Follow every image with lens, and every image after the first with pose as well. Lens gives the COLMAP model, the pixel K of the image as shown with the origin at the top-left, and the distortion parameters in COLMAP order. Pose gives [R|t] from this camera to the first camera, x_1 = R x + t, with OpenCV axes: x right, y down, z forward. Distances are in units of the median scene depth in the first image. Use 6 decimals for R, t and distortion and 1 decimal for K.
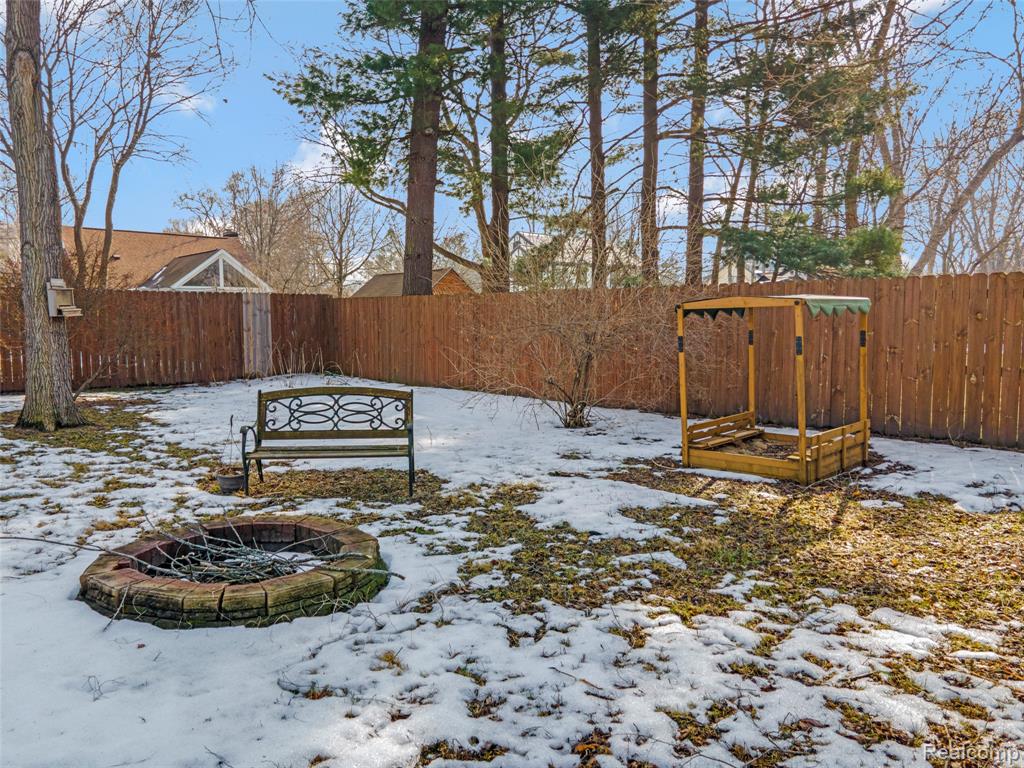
lens RADIAL K [[754.5, 0, 512.0], [0, 754.5, 384.0], [0, 0, 1]] dist [0.036910, 0.005171]
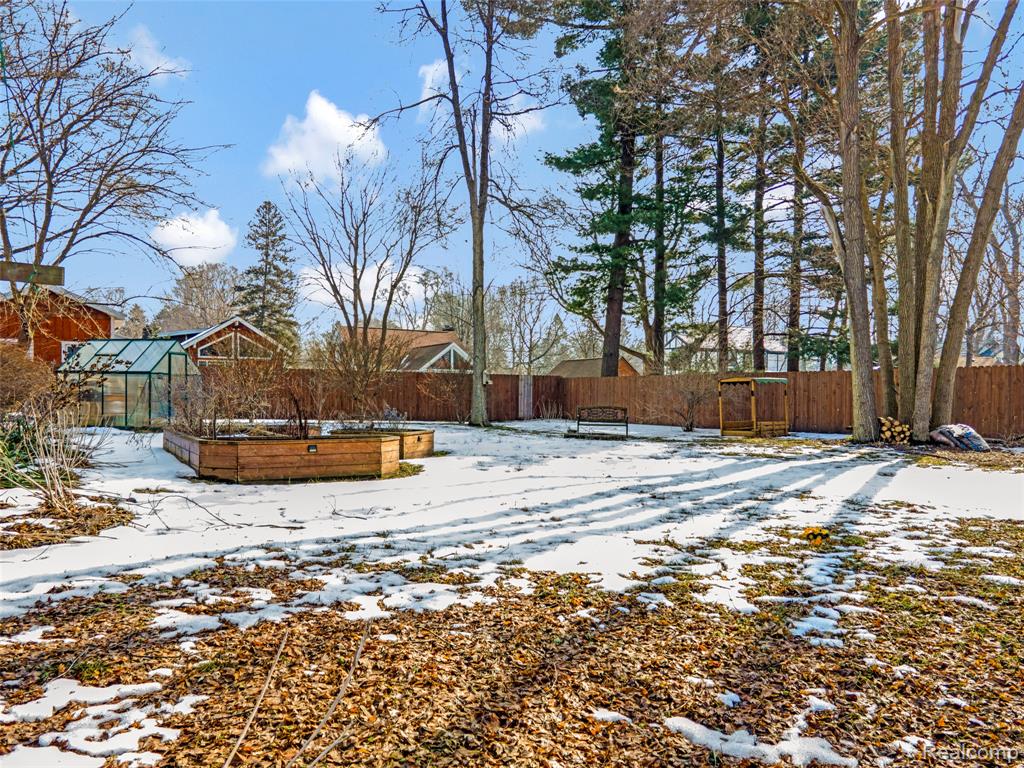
lens RADIAL K [[754.5, 0, 512.0], [0, 754.5, 384.0], [0, 0, 1]] dist [0.036910, 0.005171]
pose [[0.979046, 0.010029, -0.203393, 0.005624], [-0.031616, 0.994162, -0.103165, 0.069777], [0.201170, 0.107434, 0.973647, -0.596149]]
